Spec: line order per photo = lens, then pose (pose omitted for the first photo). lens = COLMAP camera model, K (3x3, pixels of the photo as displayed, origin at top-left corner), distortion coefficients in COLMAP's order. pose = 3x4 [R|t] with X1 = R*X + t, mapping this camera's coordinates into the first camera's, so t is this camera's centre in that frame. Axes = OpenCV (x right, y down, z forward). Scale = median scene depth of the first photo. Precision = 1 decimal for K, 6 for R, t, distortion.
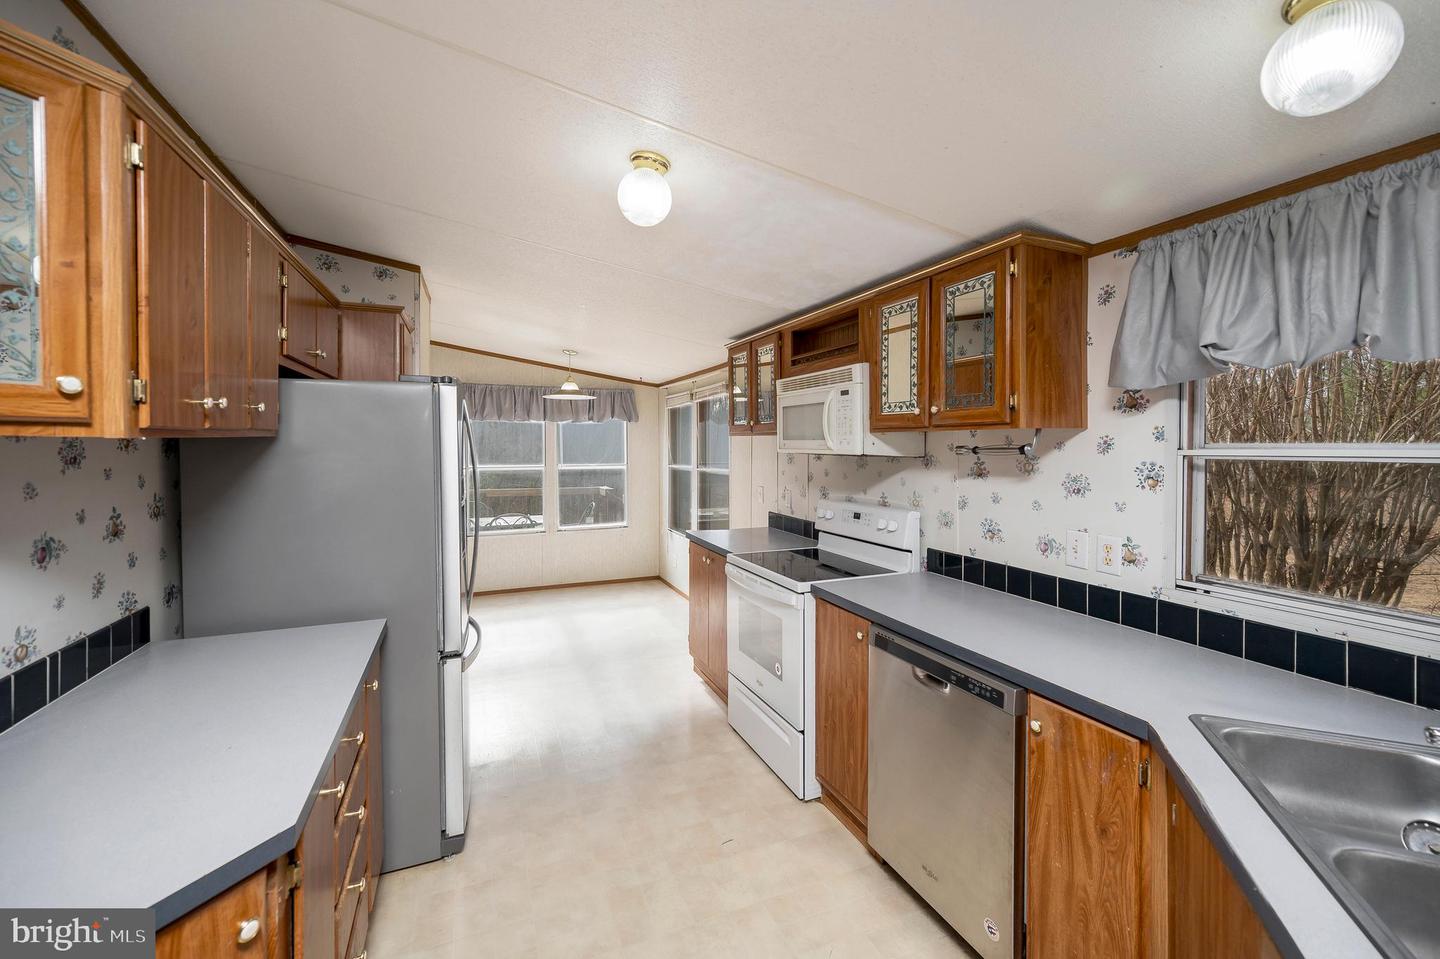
lens RADIAL K [[592.6, 0, 722.8], [0, 592.6, 452.6], [0, 0, 1]] dist [0.000152, -0.000170]
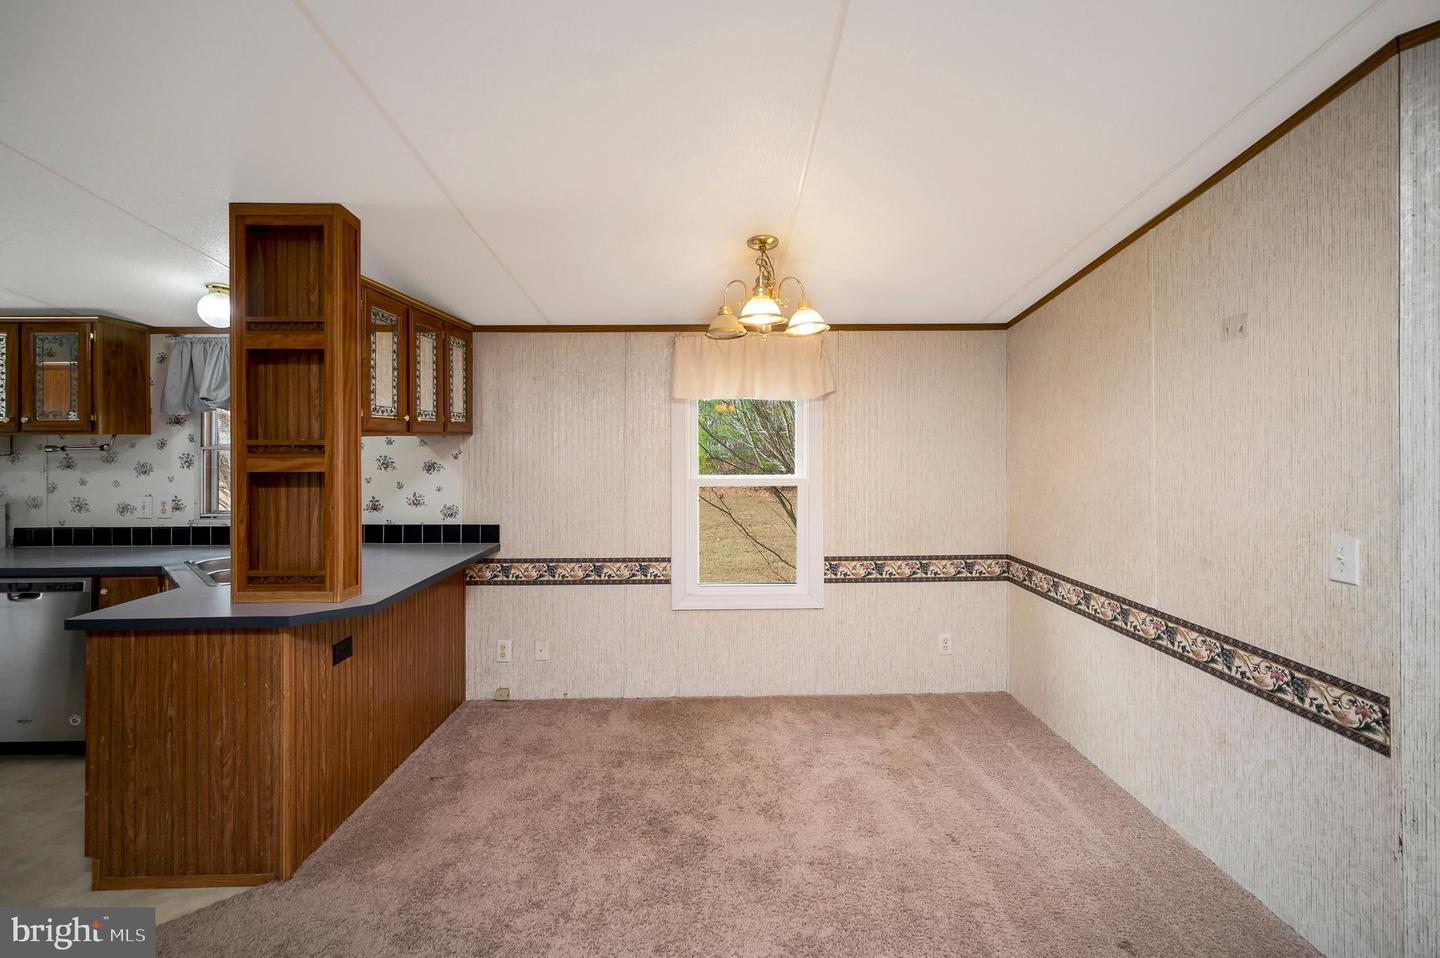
lens RADIAL K [[640.4, 0, 722.6], [0, 640.4, 429.4], [0, 0, 1]] dist [-0.001672, -0.000162]
pose [[0.370864, 0.005443, 0.928671, -0.423924], [0.015642, 0.999804, -0.012106, -0.006640], [-0.928555, 0.019016, 0.370707, -1.067669]]
